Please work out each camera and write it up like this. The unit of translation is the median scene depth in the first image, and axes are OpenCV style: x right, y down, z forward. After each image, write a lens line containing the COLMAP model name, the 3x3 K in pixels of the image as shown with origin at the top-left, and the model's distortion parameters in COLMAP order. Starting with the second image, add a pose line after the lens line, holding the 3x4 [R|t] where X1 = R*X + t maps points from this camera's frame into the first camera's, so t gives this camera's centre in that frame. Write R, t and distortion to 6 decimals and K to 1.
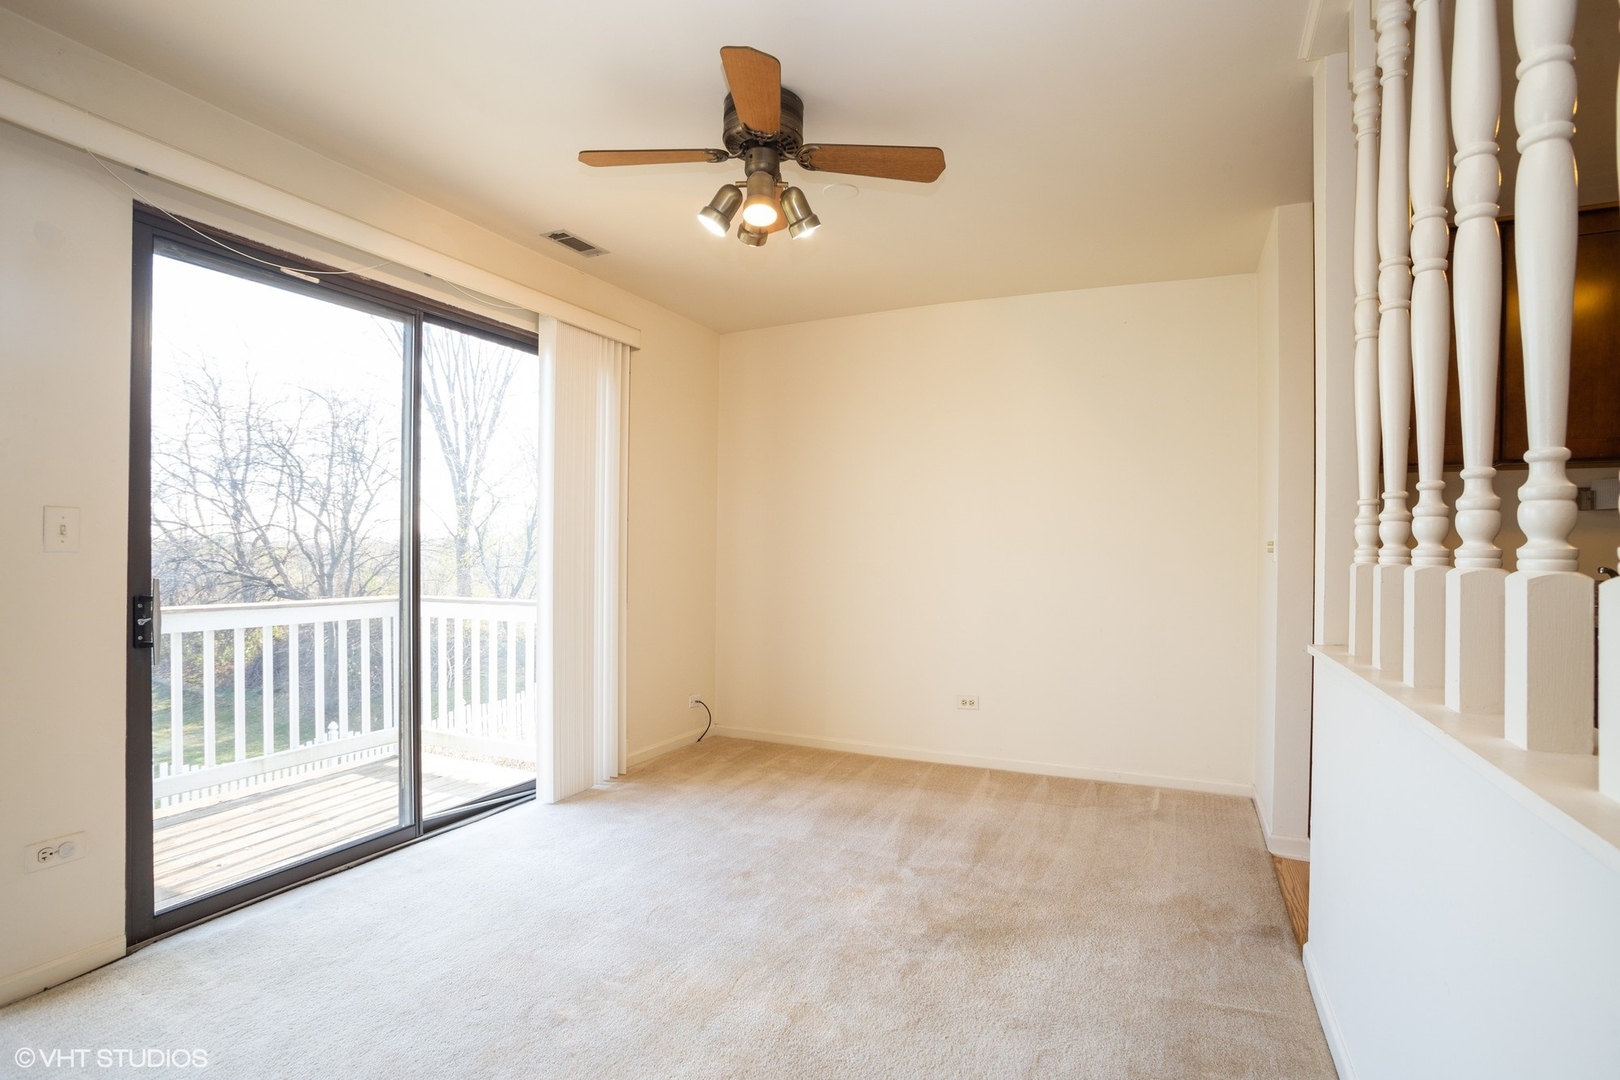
lens RADIAL K [[846.4, 0, 809.4], [0, 846.4, 560.2], [0, 0, 1]] dist [-0.000068, 0.000072]
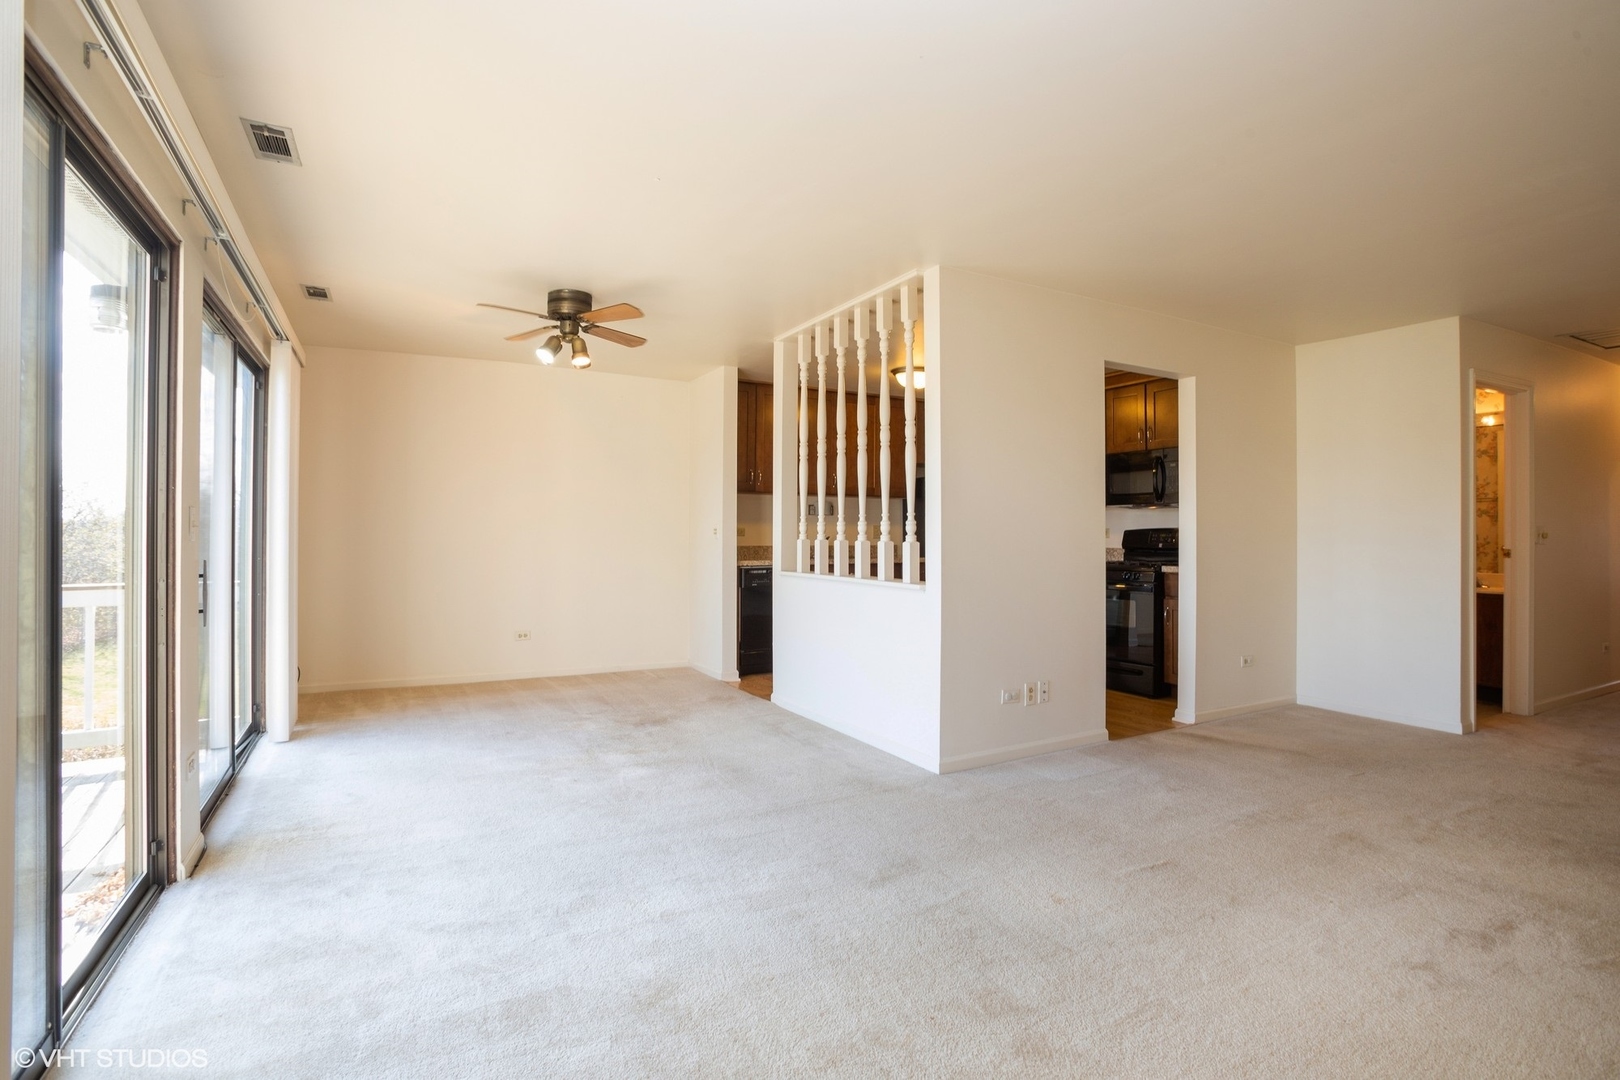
lens RADIAL K [[788.3, 0, 810.0], [0, 788.3, 540.0], [0, 0, 1]] dist [-0.000048, 0.000025]
pose [[0.609230, -0.002858, 0.792989, -1.083419], [0.005309, 0.999986, -0.000475, 0.002383], [-0.792976, 0.004499, 0.609236, -0.459544]]
